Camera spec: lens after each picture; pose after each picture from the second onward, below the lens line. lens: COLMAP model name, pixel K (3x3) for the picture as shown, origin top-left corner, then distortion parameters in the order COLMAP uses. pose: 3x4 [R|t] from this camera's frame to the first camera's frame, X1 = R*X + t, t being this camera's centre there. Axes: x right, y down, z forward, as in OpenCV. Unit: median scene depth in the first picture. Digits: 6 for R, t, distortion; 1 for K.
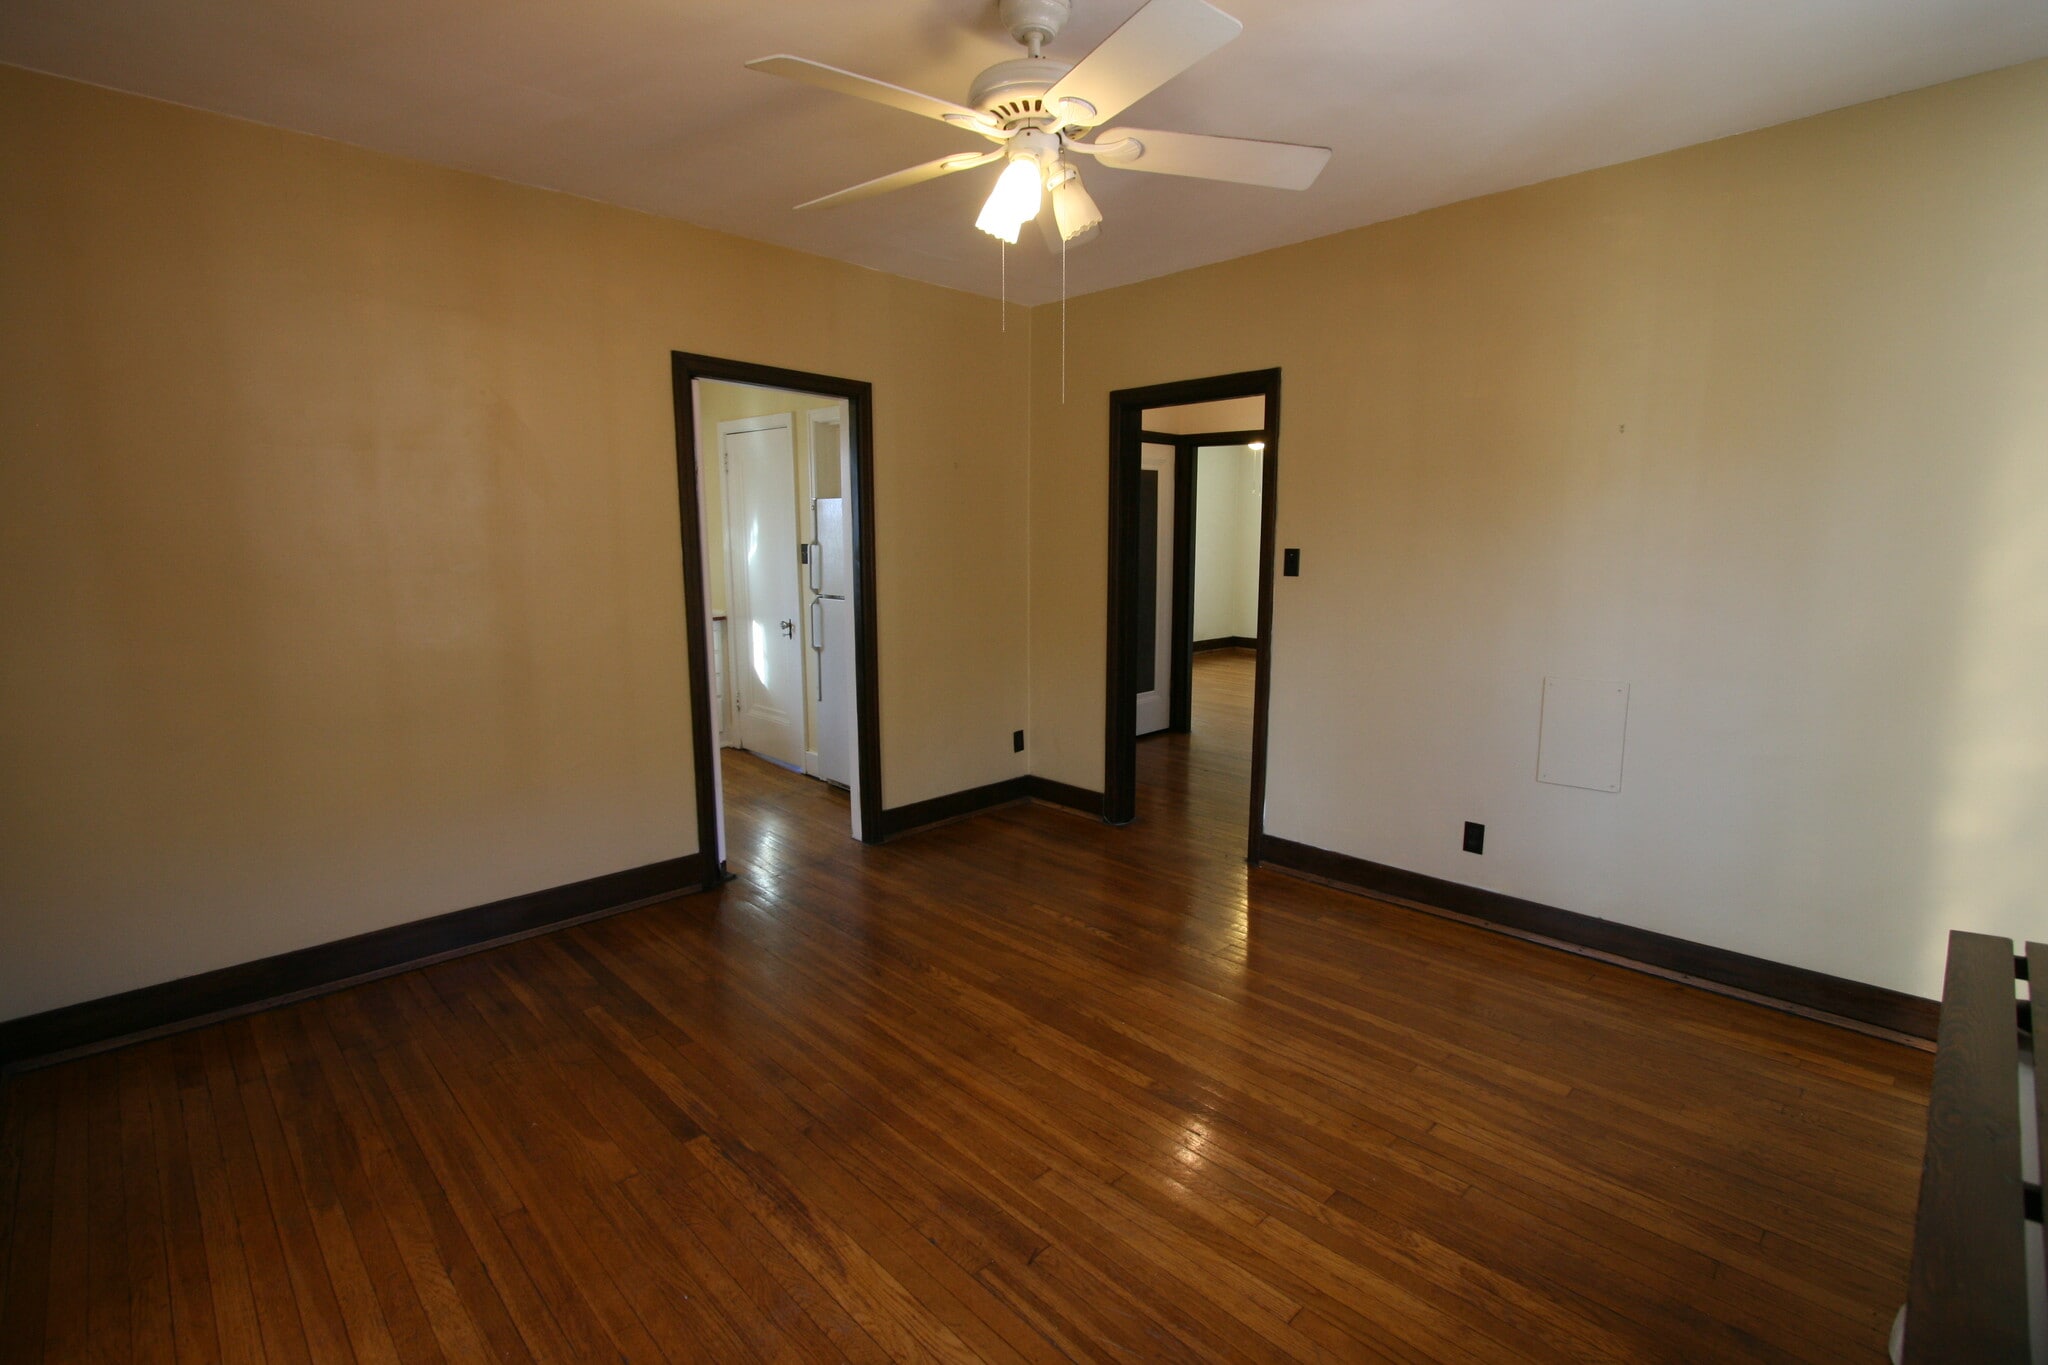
lens RADIAL K [[944.1, 0, 1027.9], [0, 944.1, 683.8], [0, 0, 1]] dist [-0.014825, 0.000100]
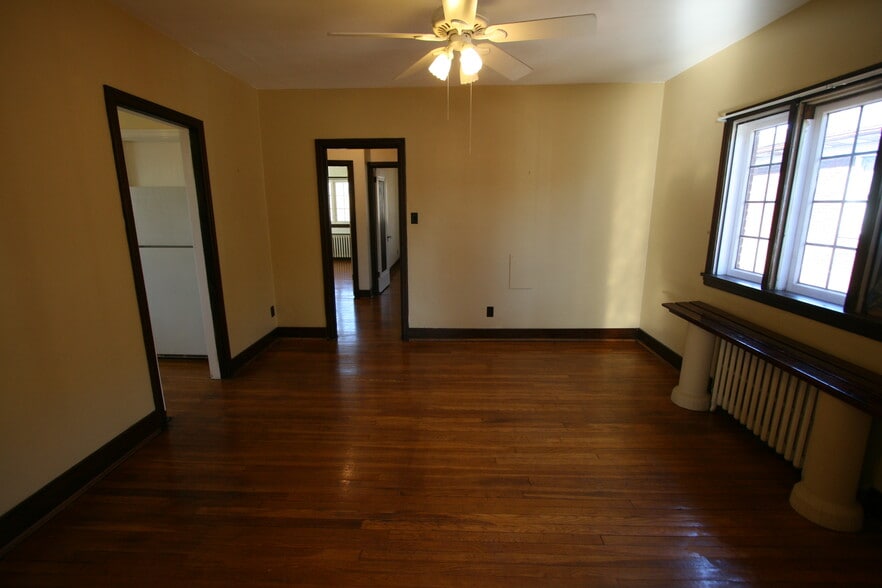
lens RADIAL K [[406.6, 0, 442.7], [0, 406.6, 294.6], [0, 0, 1]] dist [-0.014825, 0.000100]
pose [[0.720514, -0.151467, 0.676696, -0.624195], [0.108053, 0.988456, 0.106200, -0.051226], [-0.684970, -0.003399, 0.728563, 0.233035]]
